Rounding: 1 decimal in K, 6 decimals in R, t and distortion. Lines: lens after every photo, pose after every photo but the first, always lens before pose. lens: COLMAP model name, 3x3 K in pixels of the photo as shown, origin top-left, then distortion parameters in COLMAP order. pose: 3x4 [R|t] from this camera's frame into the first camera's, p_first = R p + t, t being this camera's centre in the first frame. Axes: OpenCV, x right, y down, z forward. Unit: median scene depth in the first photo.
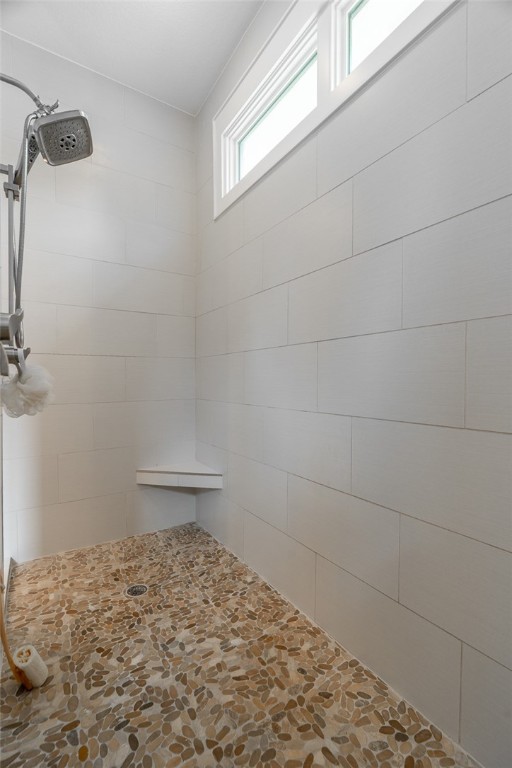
lens RADIAL K [[349.1, 0, 255.8], [0, 349.1, 383.8], [0, 0, 1]] dist [-0.009513, 0.003689]
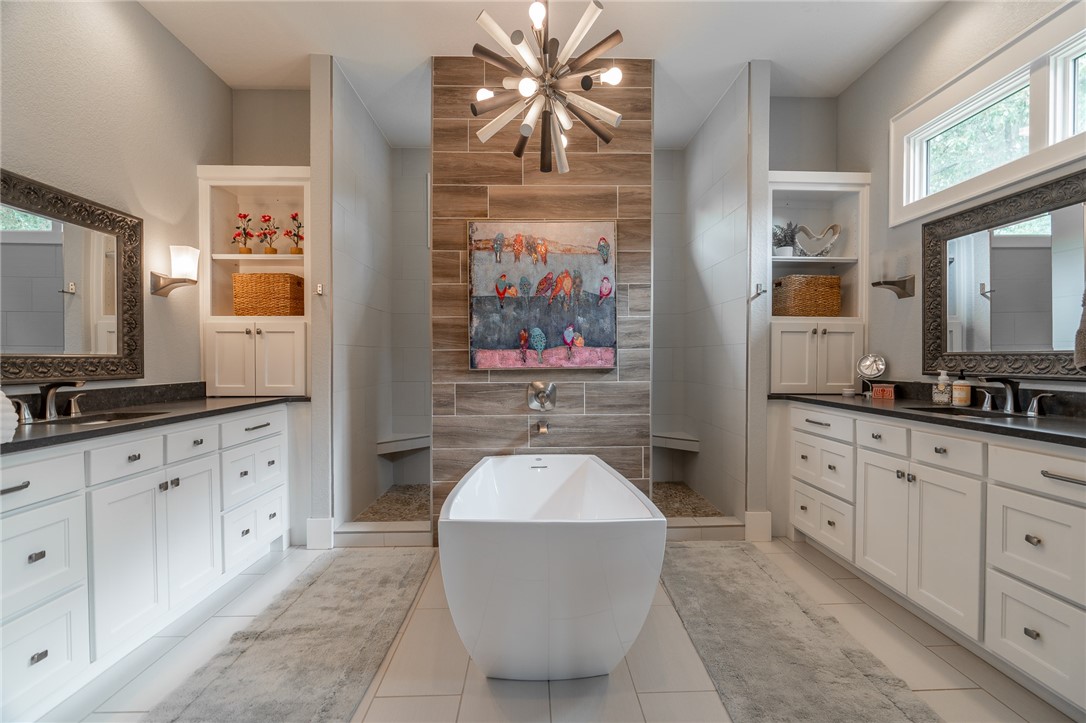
lens RADIAL K [[493.7, 0, 545.1], [0, 493.7, 363.0], [0, 0, 1]] dist [-0.009513, 0.003689]
pose [[0.521539, -0.005578, 0.853209, -1.641939], [0.007432, 0.999970, 0.001995, -0.018726], [-0.853195, 0.005300, 0.521565, -0.383367]]
